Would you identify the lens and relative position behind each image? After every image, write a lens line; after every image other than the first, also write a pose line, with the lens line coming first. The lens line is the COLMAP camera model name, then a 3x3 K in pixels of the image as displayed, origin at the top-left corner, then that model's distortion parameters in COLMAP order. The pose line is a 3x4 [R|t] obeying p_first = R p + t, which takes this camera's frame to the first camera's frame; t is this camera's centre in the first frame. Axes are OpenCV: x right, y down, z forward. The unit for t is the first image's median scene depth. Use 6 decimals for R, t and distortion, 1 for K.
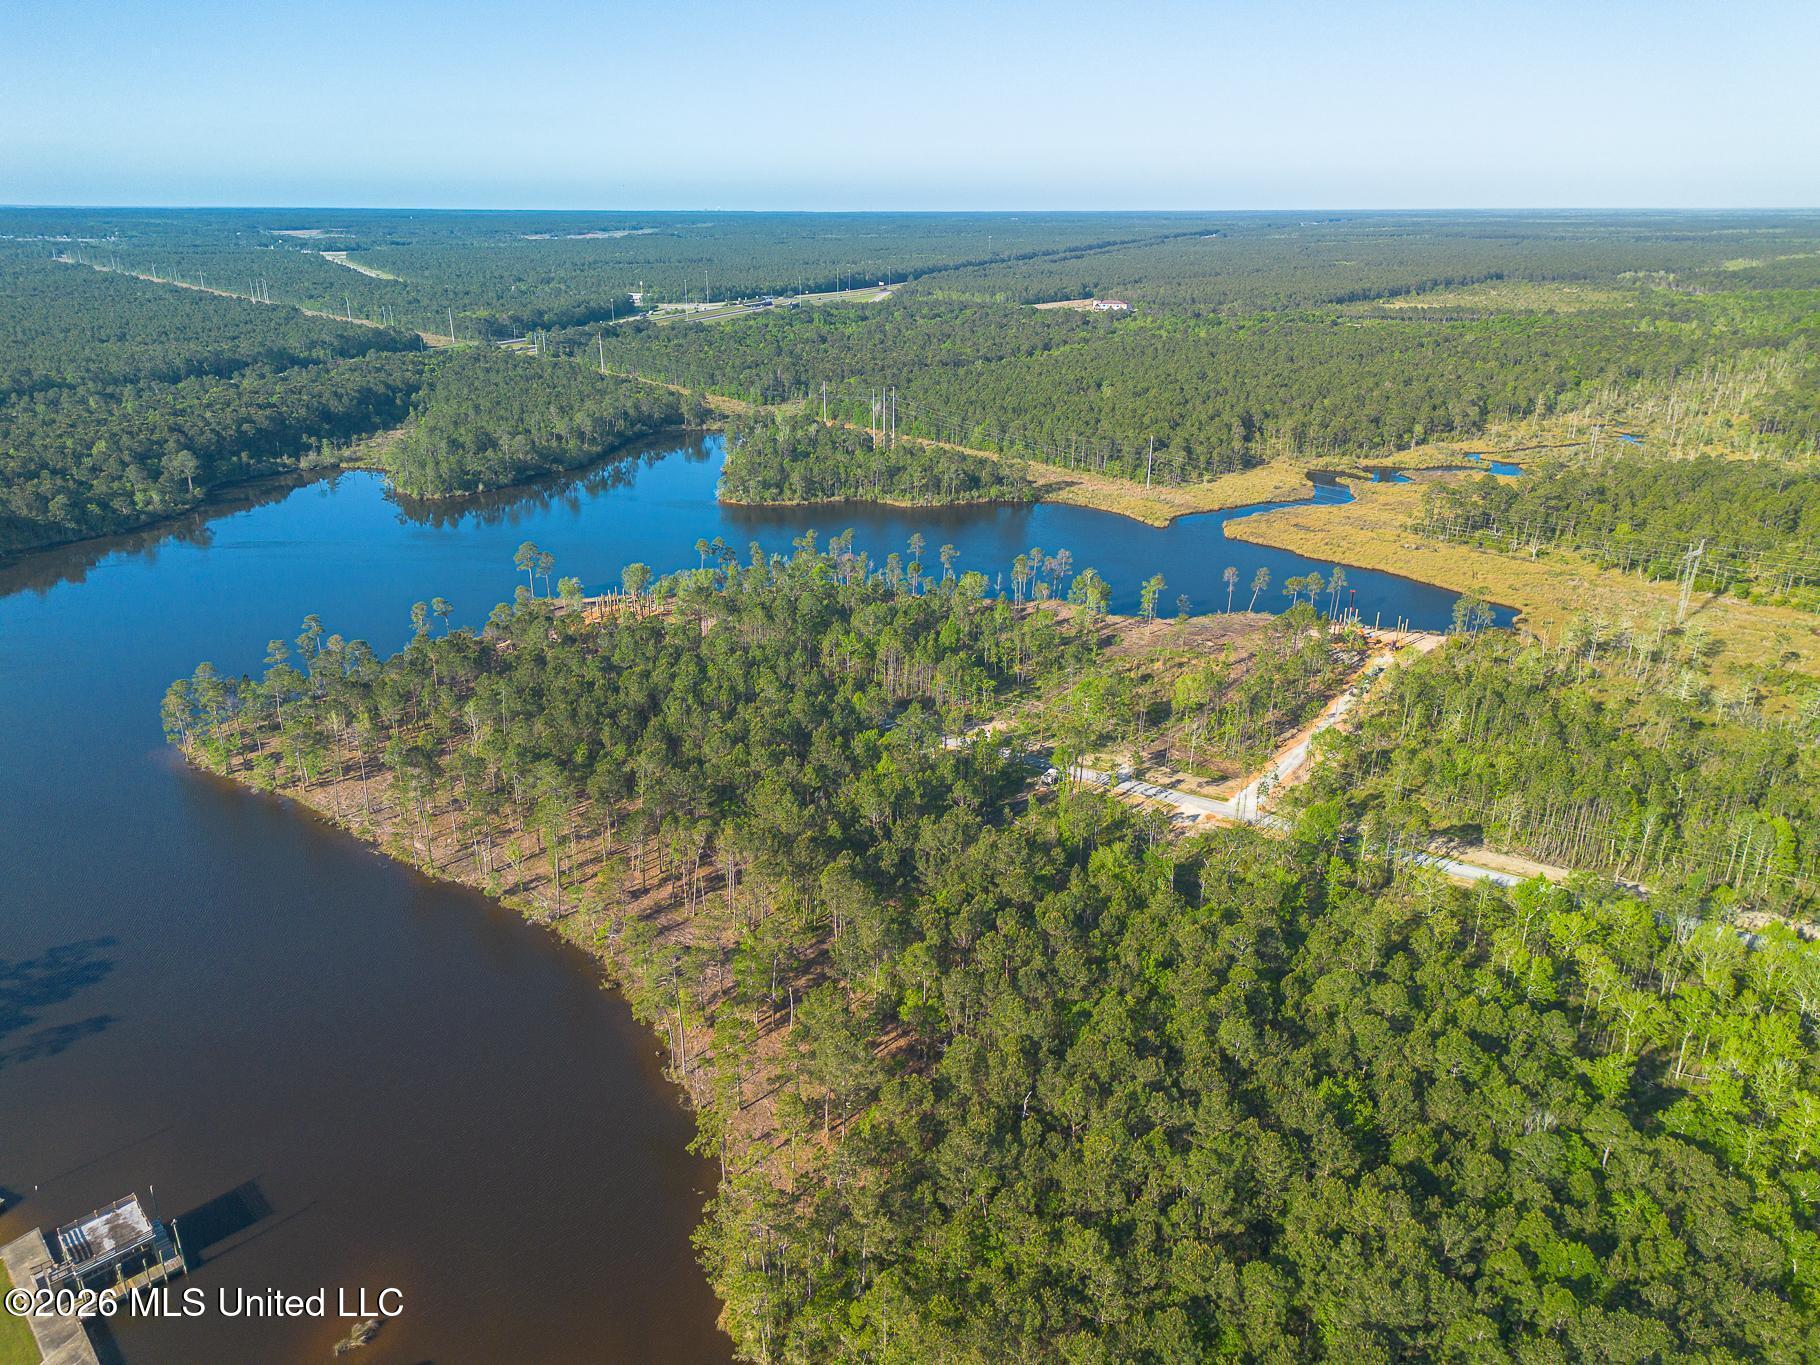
lens RADIAL K [[1282.1, 0, 920.2], [0, 1282.1, 700.4], [0, 0, 1]] dist [0.078903, -0.078216]
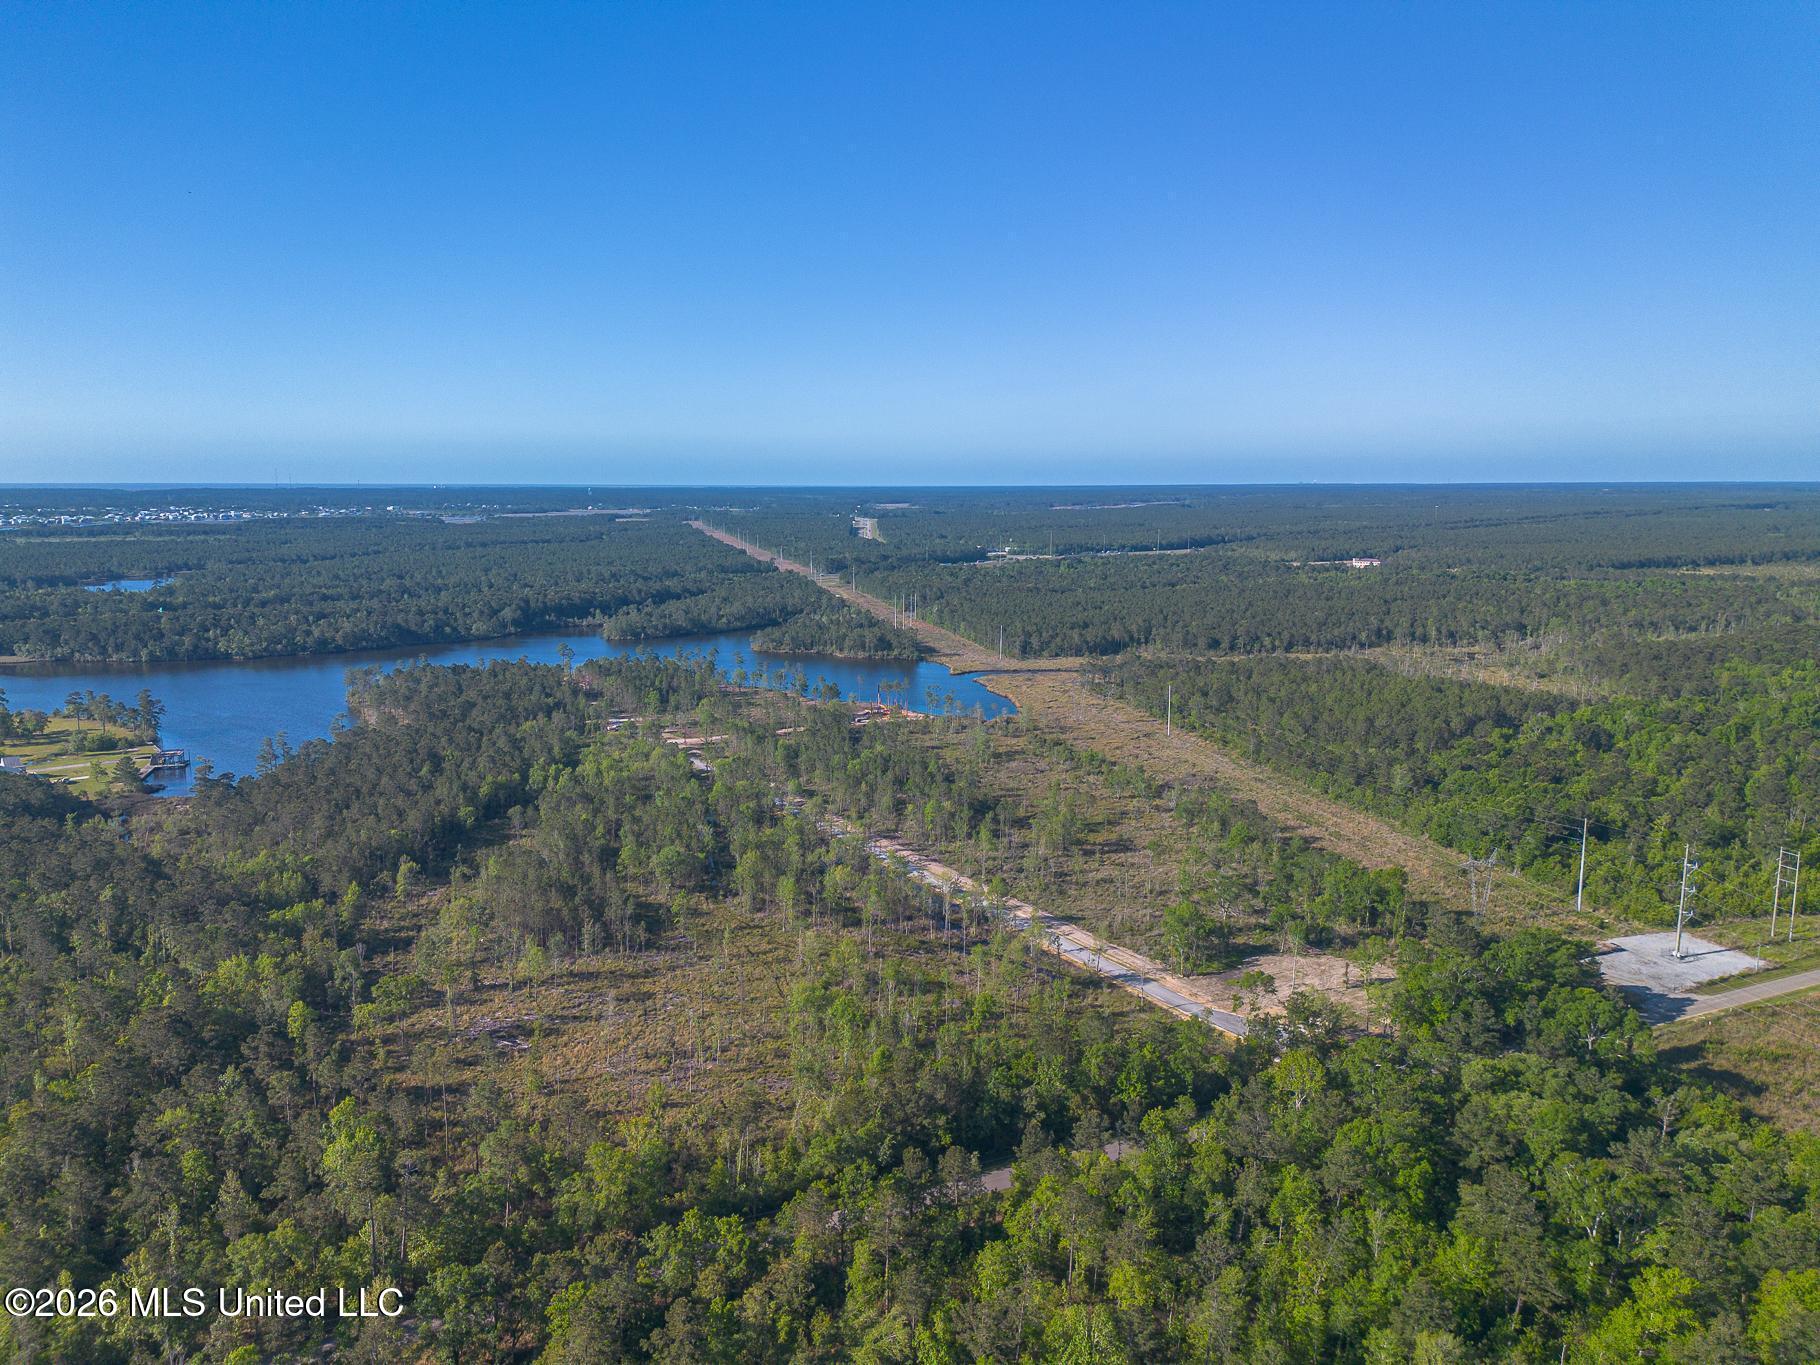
lens RADIAL K [[1282.1, 0, 924.5], [0, 1282.1, 684.1], [0, 0, 1]] dist [0.078903, -0.078216]
pose [[0.900858, 0.066820, -0.428940, 0.766316], [-0.153859, 0.973088, -0.171546, 0.141280], [0.405934, 0.220534, 0.886895, -0.380675]]
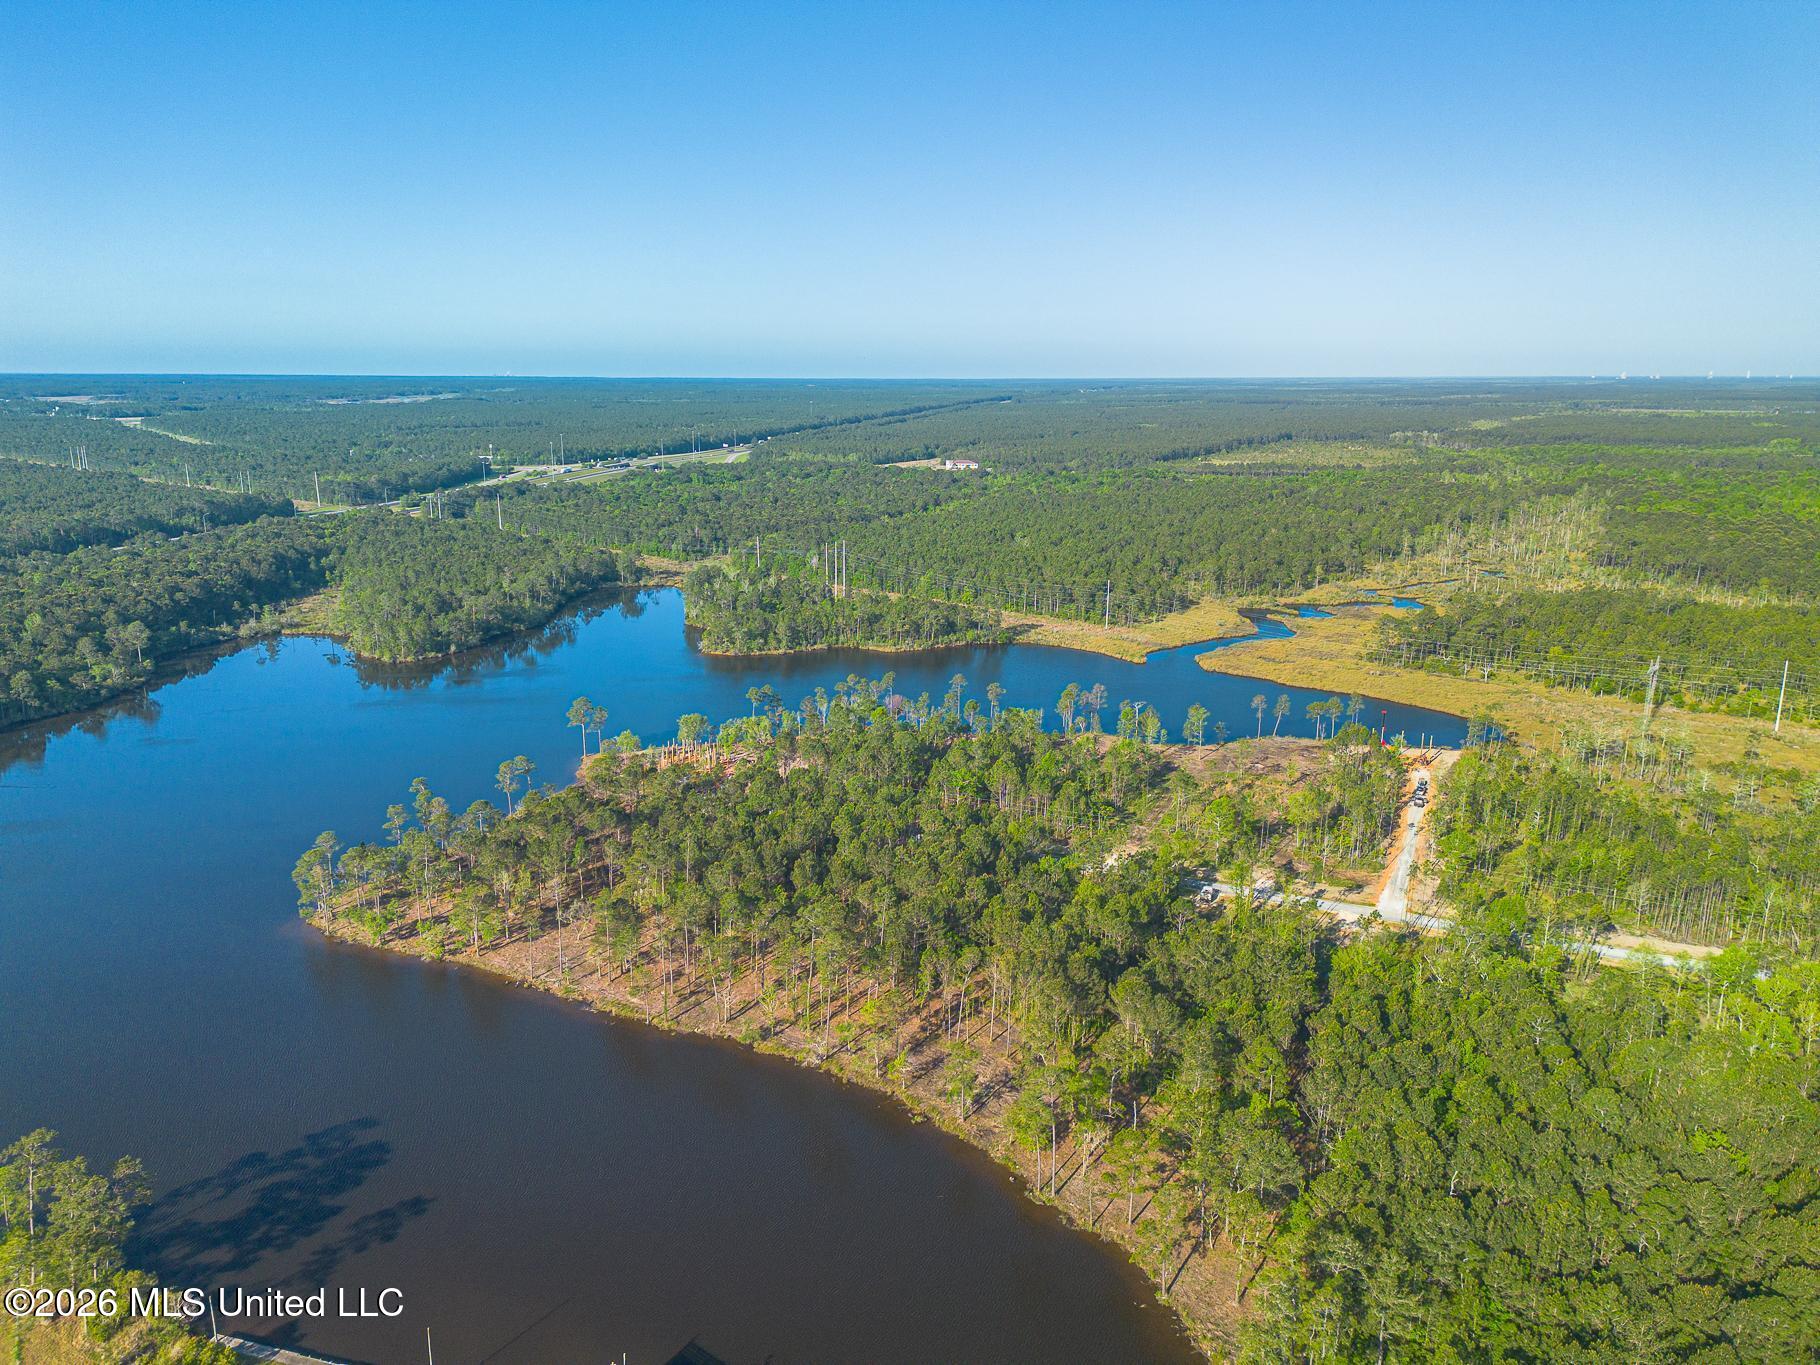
lens RADIAL K [[1282.1, 0, 921.5], [0, 1282.1, 698.5], [0, 0, 1]] dist [0.078903, -0.078216]
pose [[0.987214, -0.038544, 0.154671, -0.144139], [0.056414, 0.992008, -0.112865, 0.003625], [-0.149084, 0.120147, 0.981498, -0.009457]]
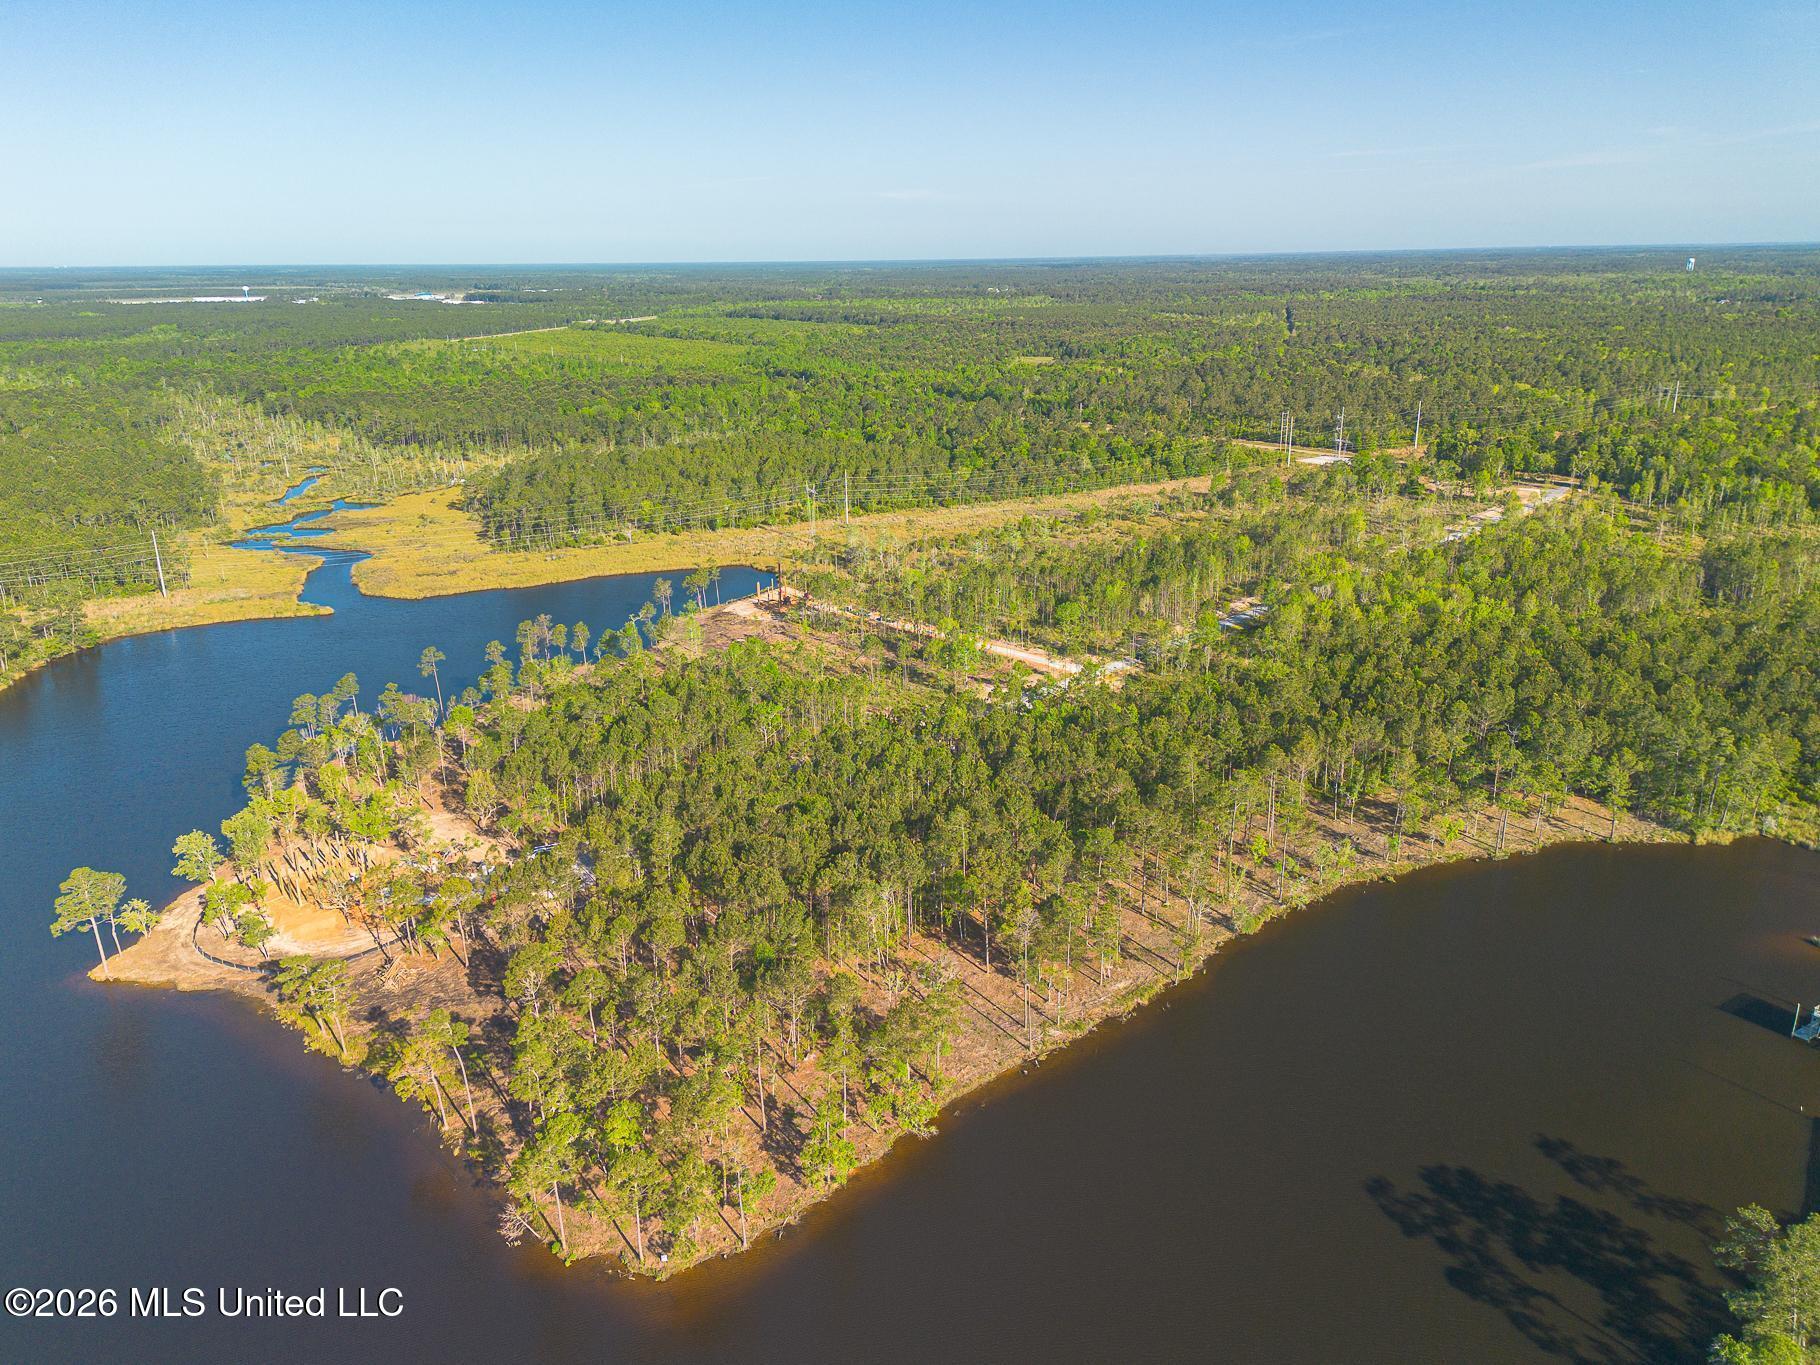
lens RADIAL K [[1282.1, 0, 906.1], [0, 1282.1, 684.5], [0, 0, 1]] dist [0.078903, -0.078216]
pose [[0.186450, -0.311753, 0.931690, -0.513425], [0.360269, 0.903954, 0.230375, -0.138556], [-0.914025, 0.292705, 0.280858, 0.382546]]
